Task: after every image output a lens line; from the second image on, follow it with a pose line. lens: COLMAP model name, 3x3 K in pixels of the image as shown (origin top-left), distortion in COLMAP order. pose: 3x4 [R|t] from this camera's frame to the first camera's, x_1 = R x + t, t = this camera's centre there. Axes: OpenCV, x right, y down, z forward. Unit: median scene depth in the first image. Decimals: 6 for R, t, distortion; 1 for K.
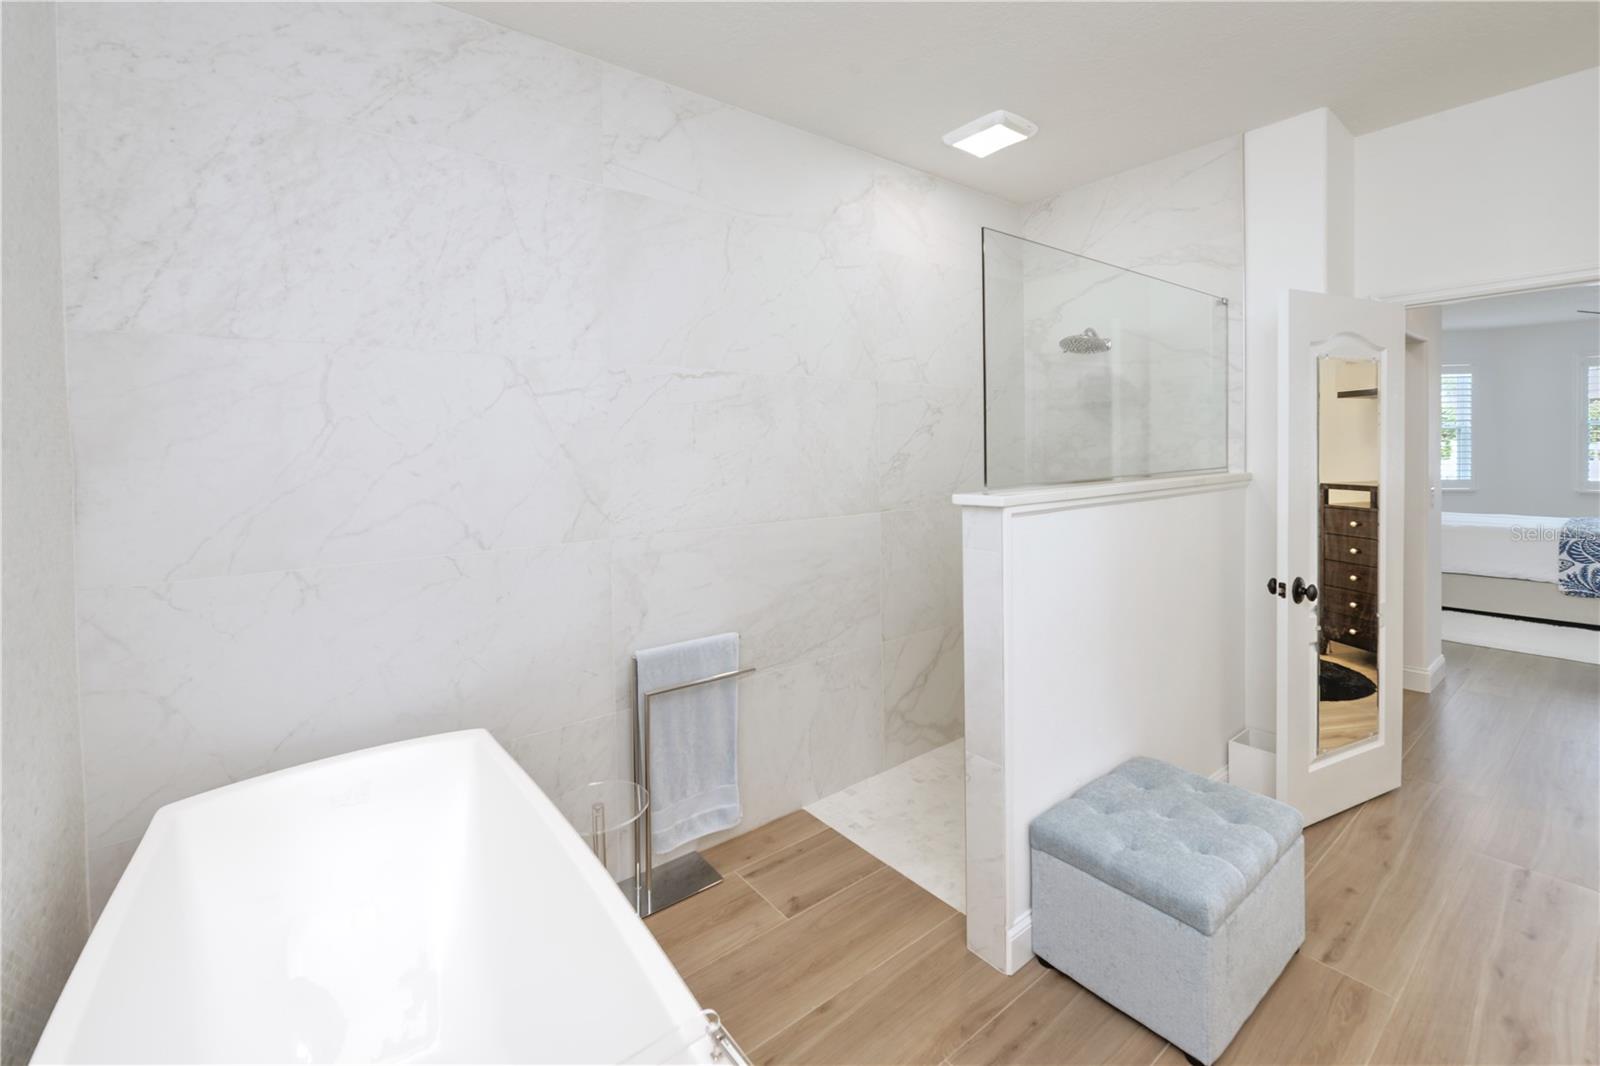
lens RADIAL K [[654.0, 0, 766.4], [0, 654.0, 450.4], [0, 0, 1]] dist [-0.008315, -0.000649]
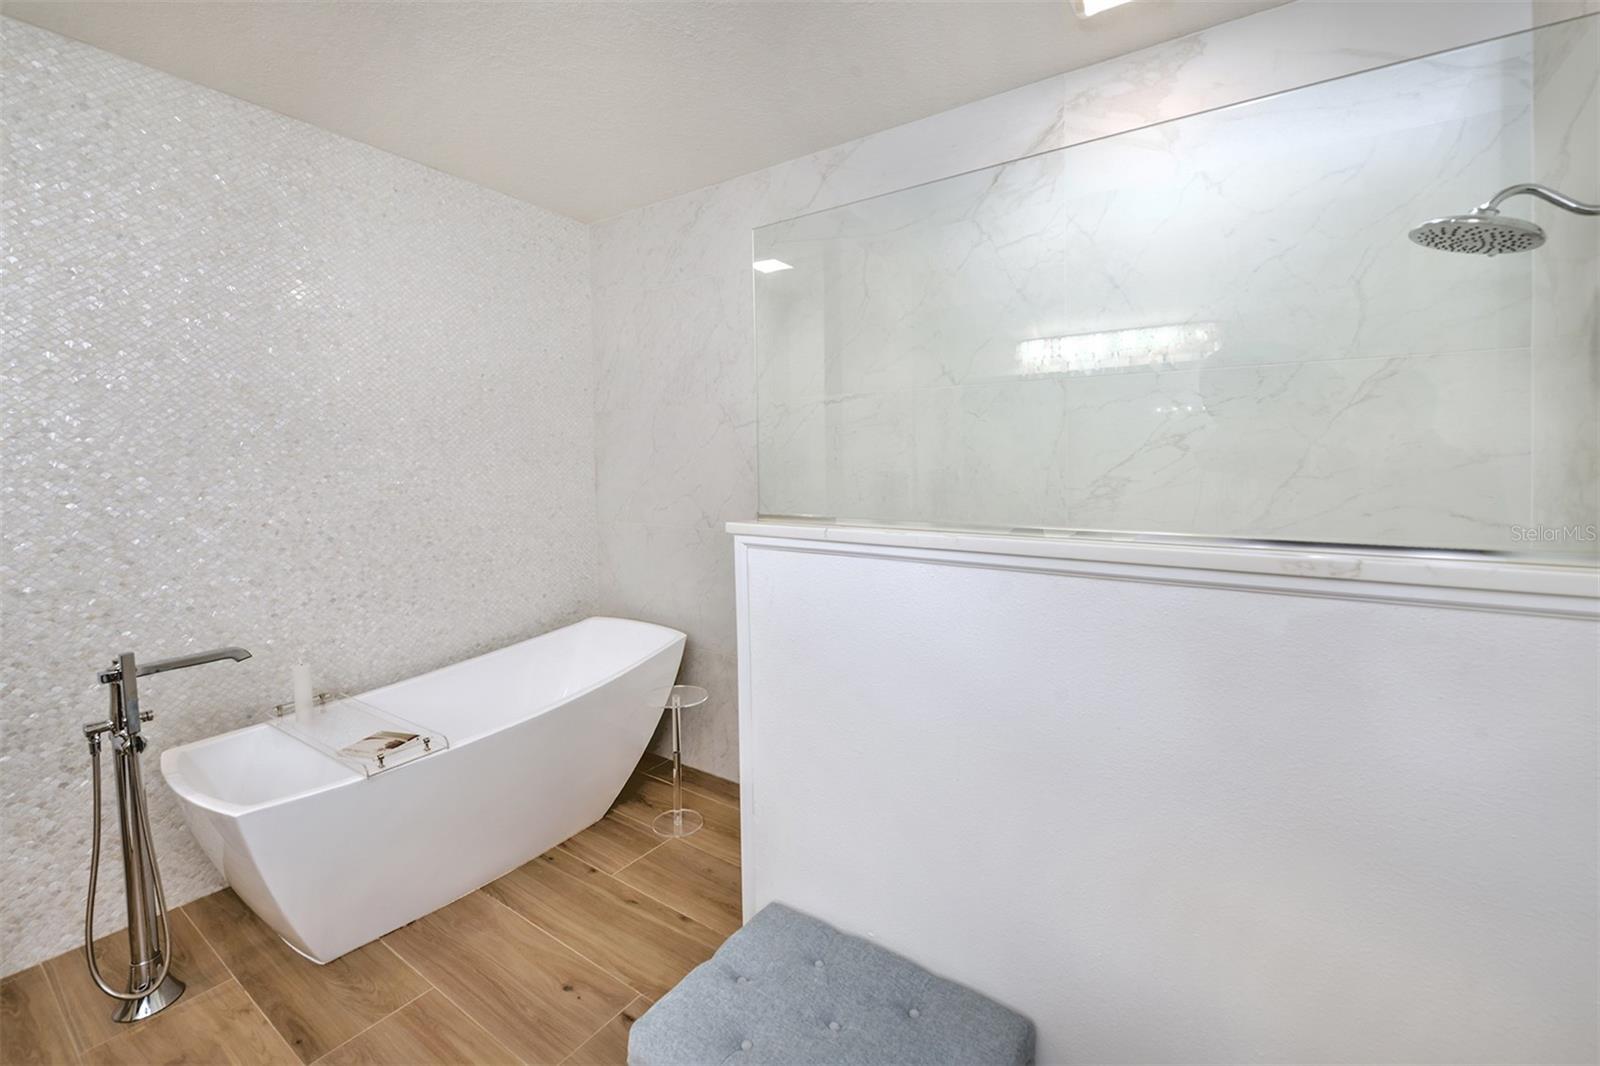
lens RADIAL K [[654.0, 0, 819.8], [0, 654.0, 464.6], [0, 0, 1]] dist [-0.008315, -0.000649]
pose [[0.351054, 0.027460, -0.935953, 1.001874], [0.005103, 0.999499, 0.031239, -0.042481], [0.936341, -0.015743, 0.350738, 0.613708]]
